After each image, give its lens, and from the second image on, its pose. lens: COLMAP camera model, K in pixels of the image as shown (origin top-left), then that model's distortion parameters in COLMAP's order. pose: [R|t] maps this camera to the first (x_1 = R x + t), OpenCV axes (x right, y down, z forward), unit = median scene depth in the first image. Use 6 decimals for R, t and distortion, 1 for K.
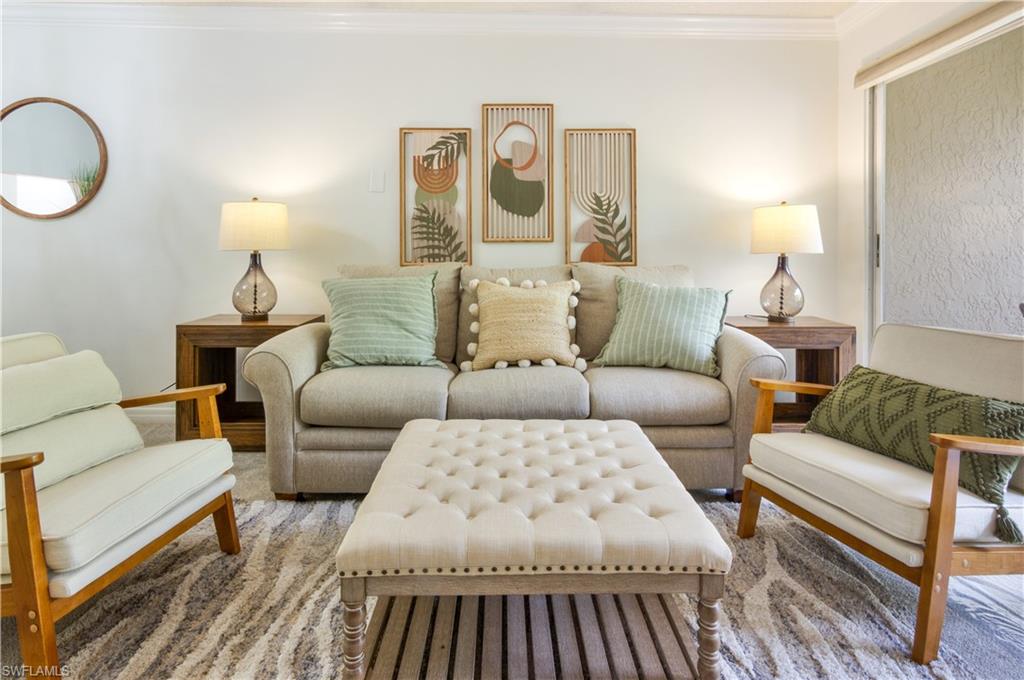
lens RADIAL K [[537.5, 0, 514.3], [0, 537.5, 247.5], [0, 0, 1]] dist [-0.000425, -0.000027]
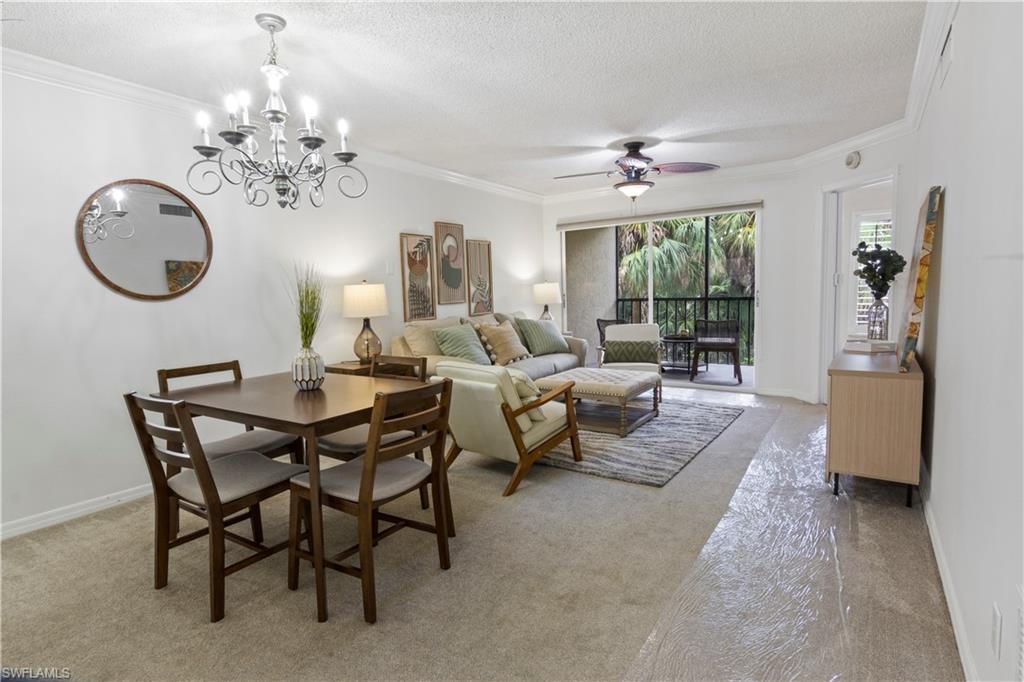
lens RADIAL K [[532.2, 0, 509.2], [0, 532.2, 336.8], [0, 0, 1]] dist [0.000318, 0.000438]
pose [[0.567215, -0.090946, 0.818533, -1.401774], [0.031538, 0.995554, 0.088759, -0.053149], [-0.822966, -0.024530, 0.567561, -0.149123]]
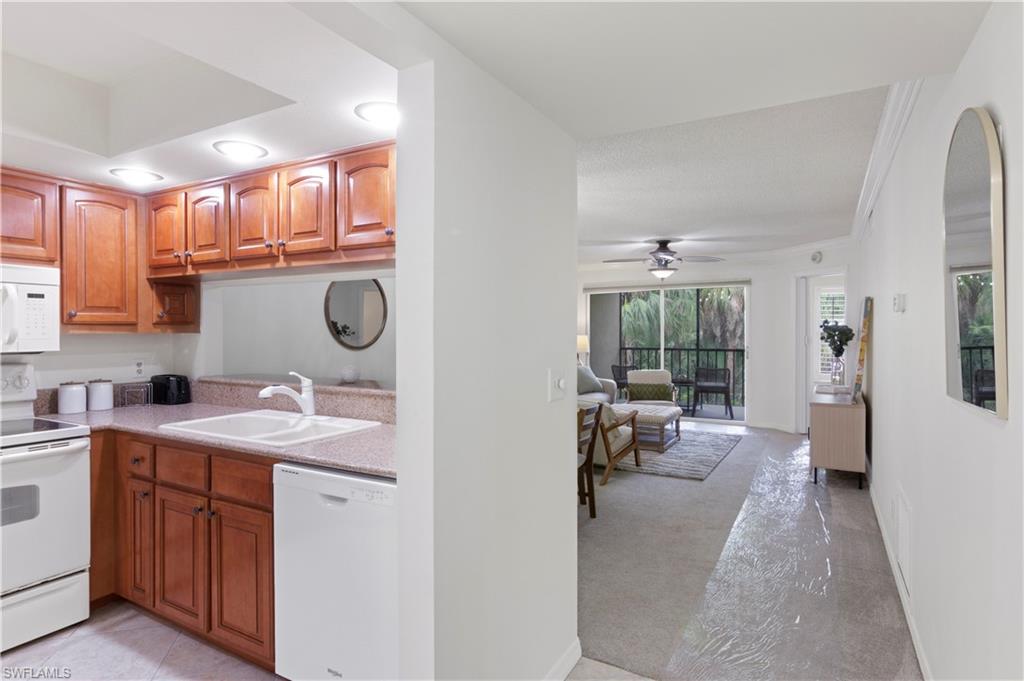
lens RADIAL K [[539.6, 0, 502.0], [0, 539.6, 337.4], [0, 0, 1]] dist [0.001739, 0.001535]
pose [[0.522792, -0.016939, 0.852292, -2.058601], [0.010425, 0.999855, 0.013477, -0.108353], [-0.852396, 0.001839, 0.522893, -0.139372]]
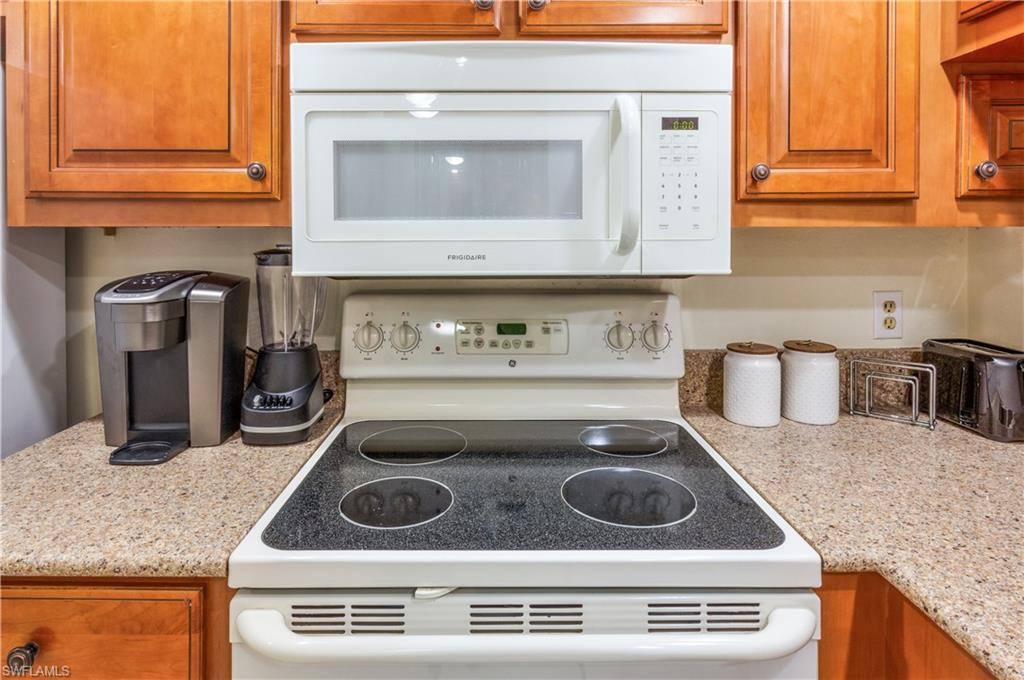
lens RADIAL K [[594.6, 0, 513.9], [0, 594.6, 236.2], [0, 0, 1]] dist [-0.003695, -0.000716]
pose [[0.999947, -0.008707, 0.005426, -1.818309], [0.008683, 0.999953, 0.004323, -0.107000], [-0.005463, -0.004276, 0.999976, 0.574434]]
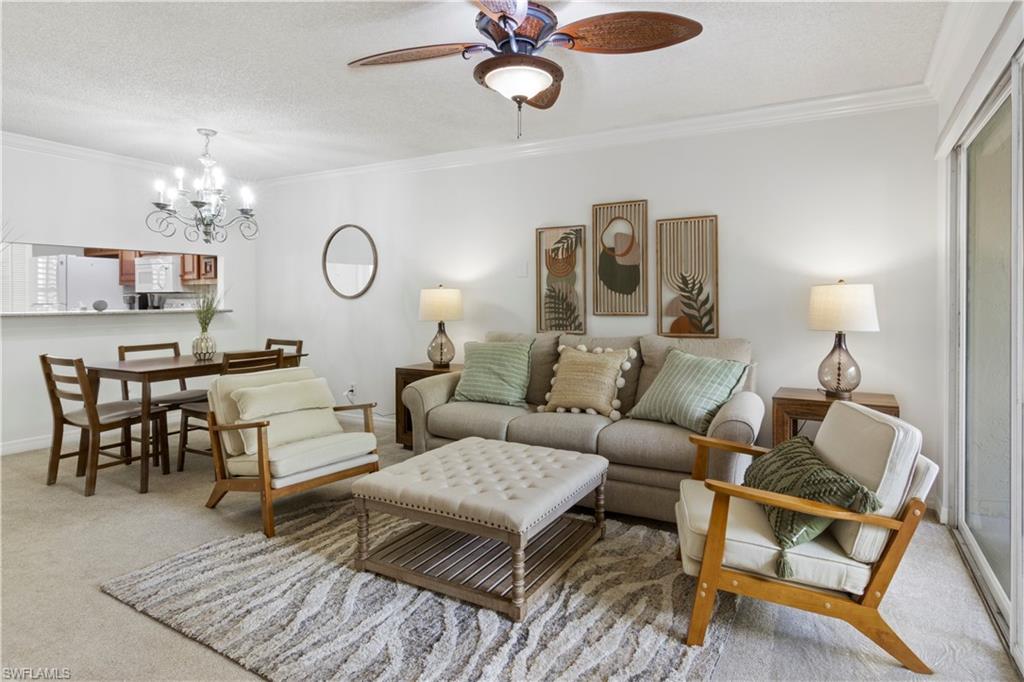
lens RADIAL K [[545.0, 0, 567.0], [0, 545.0, 307.0], [0, 0, 1]] dist [0.005398, 0.000760]
pose [[0.881742, 0.002599, -0.471725, 0.517084], [0.001166, 0.999970, 0.007691, -0.041376], [0.471731, -0.007331, 0.881712, -0.161190]]
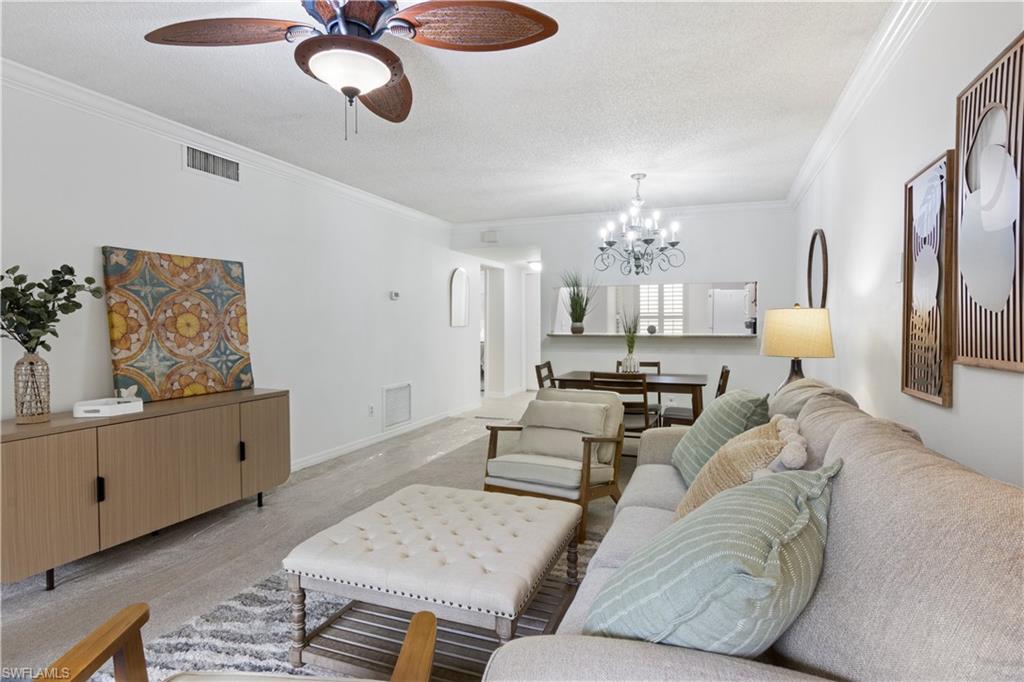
lens RADIAL K [[539.6, 0, 502.0], [0, 539.6, 337.9], [0, 0, 1]] dist [0.001739, 0.001535]
pose [[-0.385035, 0.021180, -0.922659, 0.629366], [-0.008640, 0.999610, 0.026552, -0.052442], [0.922861, 0.018195, -0.384702, 0.835997]]
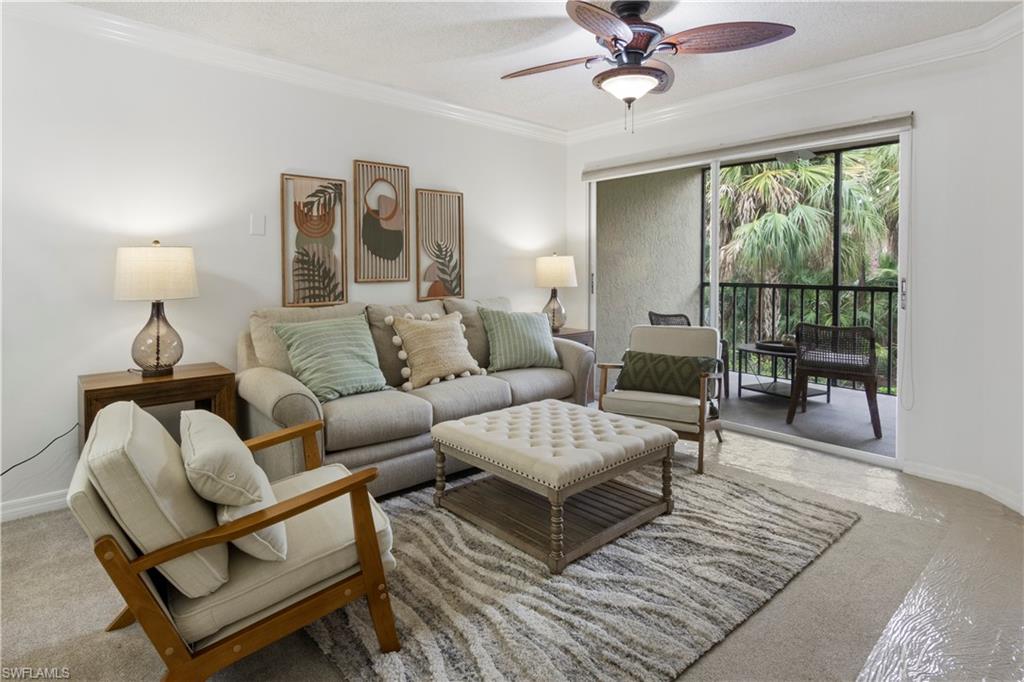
lens RADIAL K [[561.6, 0, 506.0], [0, 561.6, 275.0], [0, 0, 1]] dist [-0.003205, -0.000473]
pose [[0.747228, -0.011310, 0.664472, -0.643279], [0.002945, 0.999902, 0.013709, -0.043636], [-0.664562, -0.008287, 0.747187, -0.095858]]
